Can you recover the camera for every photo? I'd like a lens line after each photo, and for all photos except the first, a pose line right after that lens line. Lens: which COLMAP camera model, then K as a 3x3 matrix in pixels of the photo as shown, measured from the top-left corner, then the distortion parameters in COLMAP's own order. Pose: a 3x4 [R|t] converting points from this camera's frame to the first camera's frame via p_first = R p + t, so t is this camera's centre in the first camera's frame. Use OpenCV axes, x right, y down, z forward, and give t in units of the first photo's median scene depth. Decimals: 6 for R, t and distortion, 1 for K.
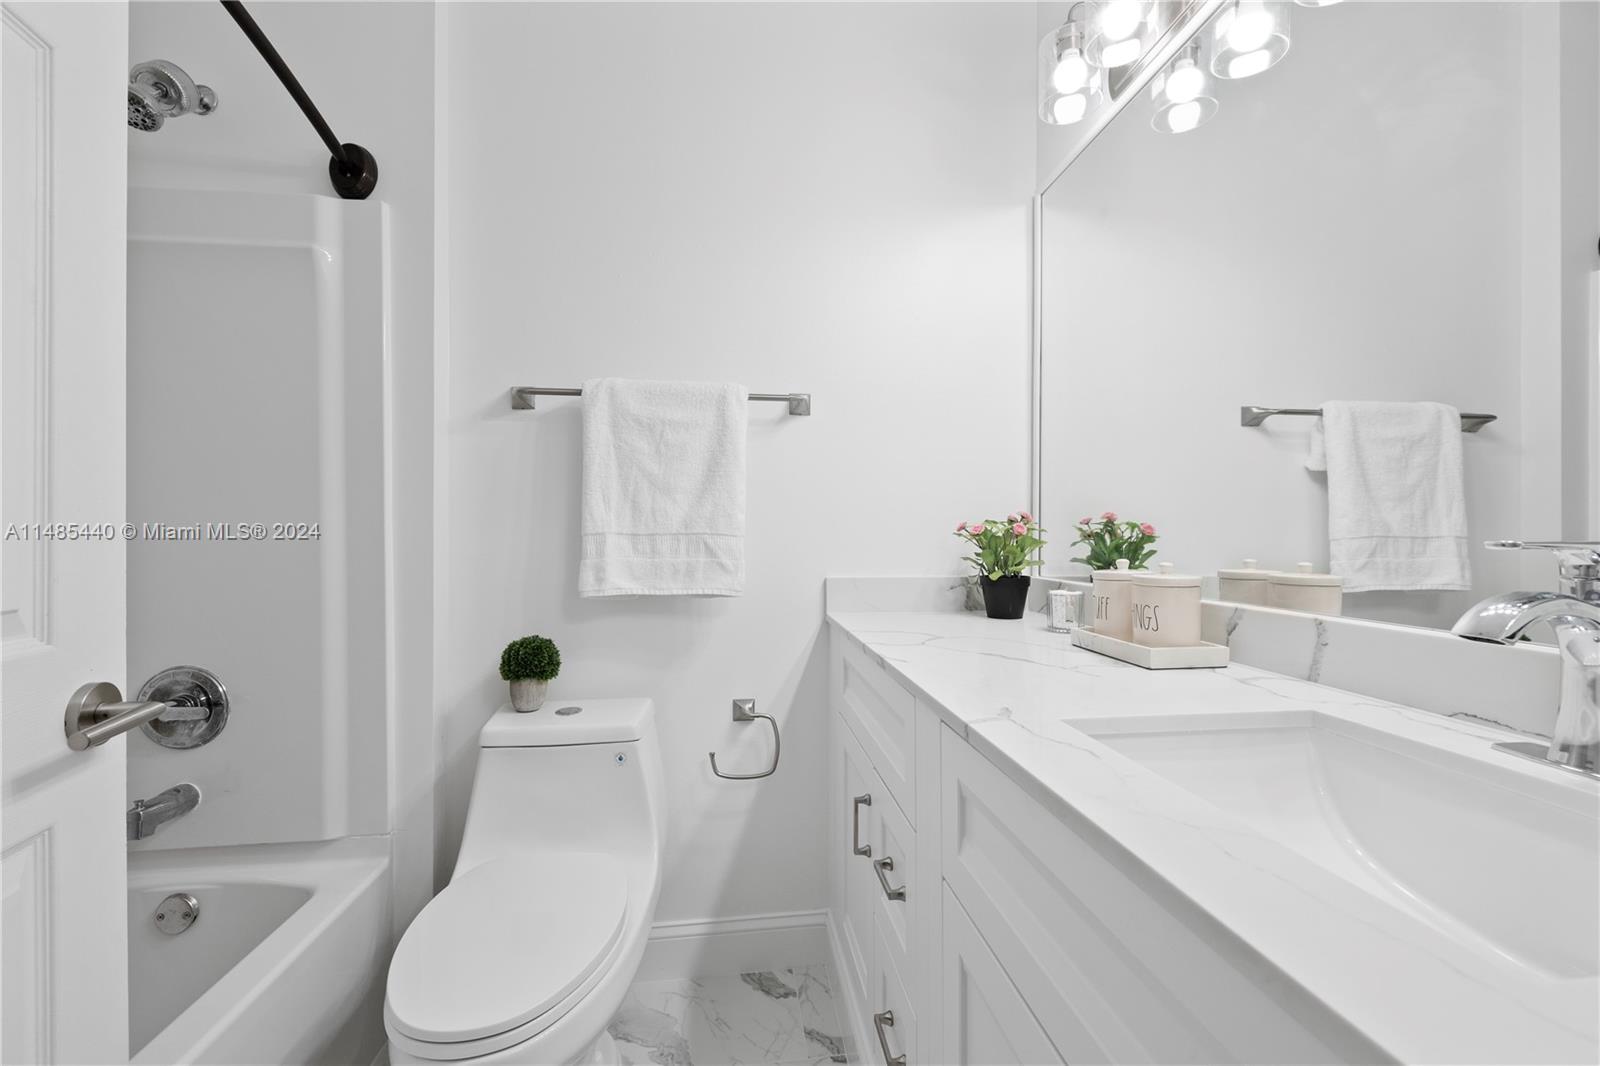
lens RADIAL K [[674.3, 0, 800.0], [0, 674.3, 533.0], [0, 0, 1]] dist [-0.000893, -0.000107]
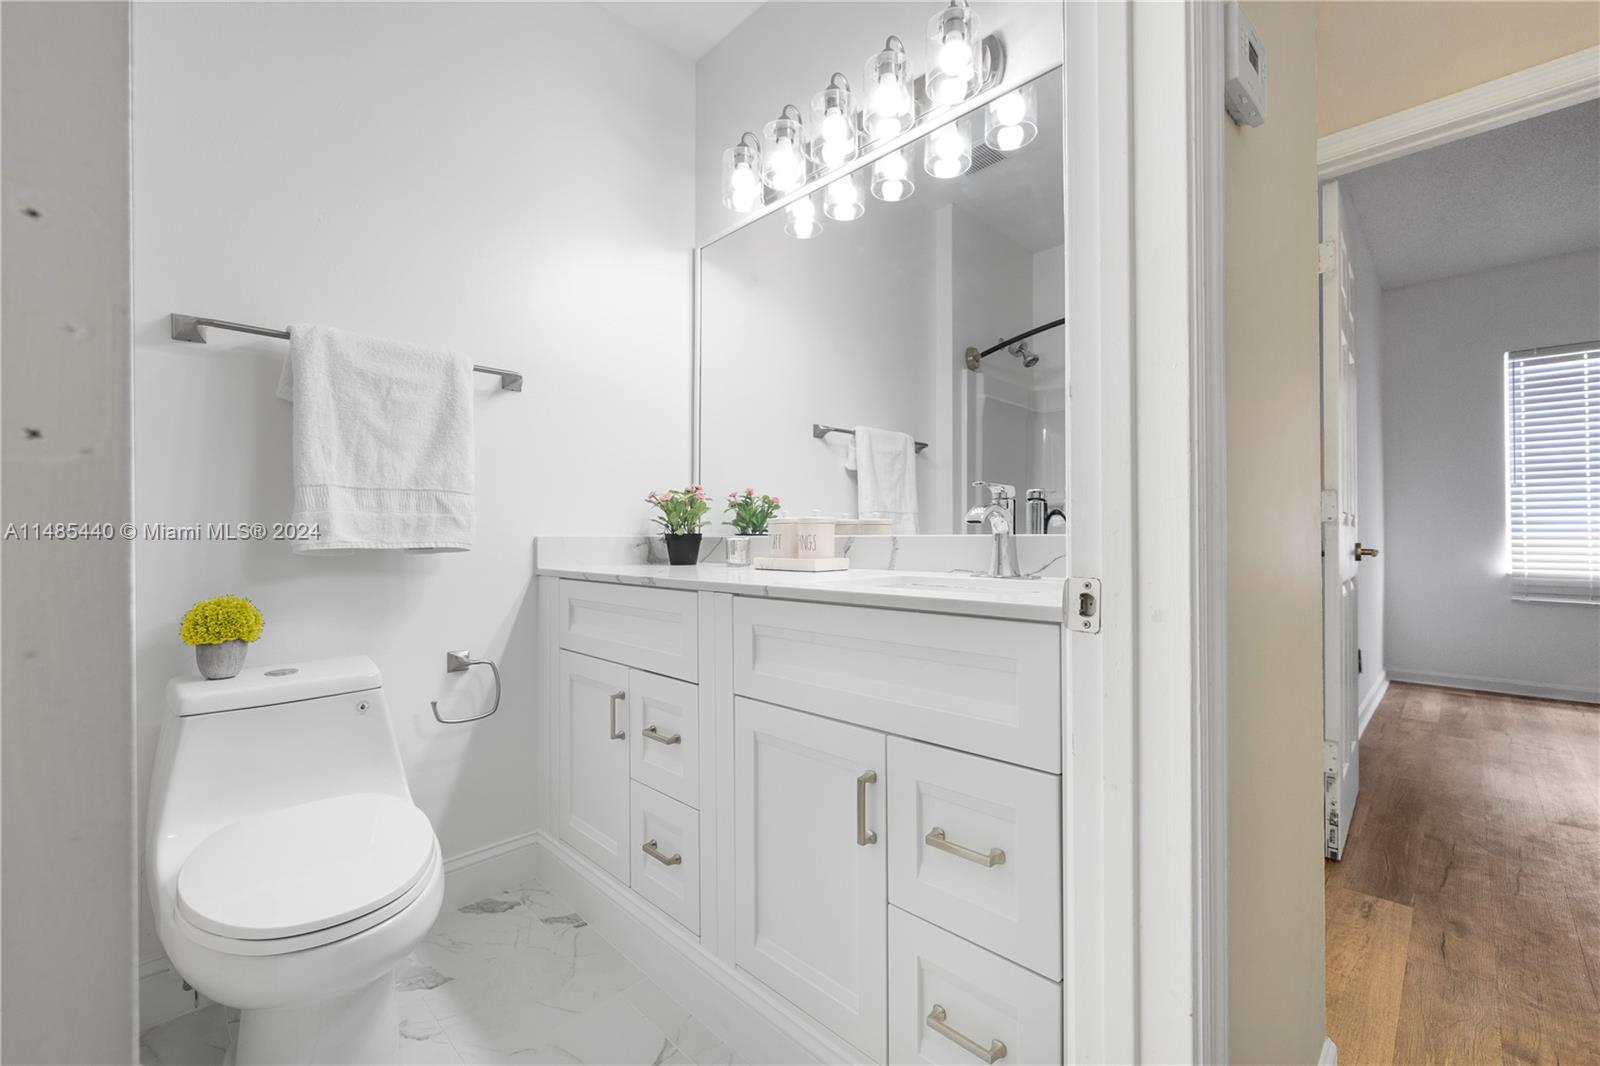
lens RADIAL K [[674.3, 0, 800.0], [0, 674.3, 533.0], [0, 0, 1]] dist [-0.000893, -0.000107]
pose [[0.785706, 0.002679, 0.618594, -0.338399], [0.001967, 0.999975, -0.006829, 0.074074], [-0.618597, 0.006583, 0.785681, -0.178551]]
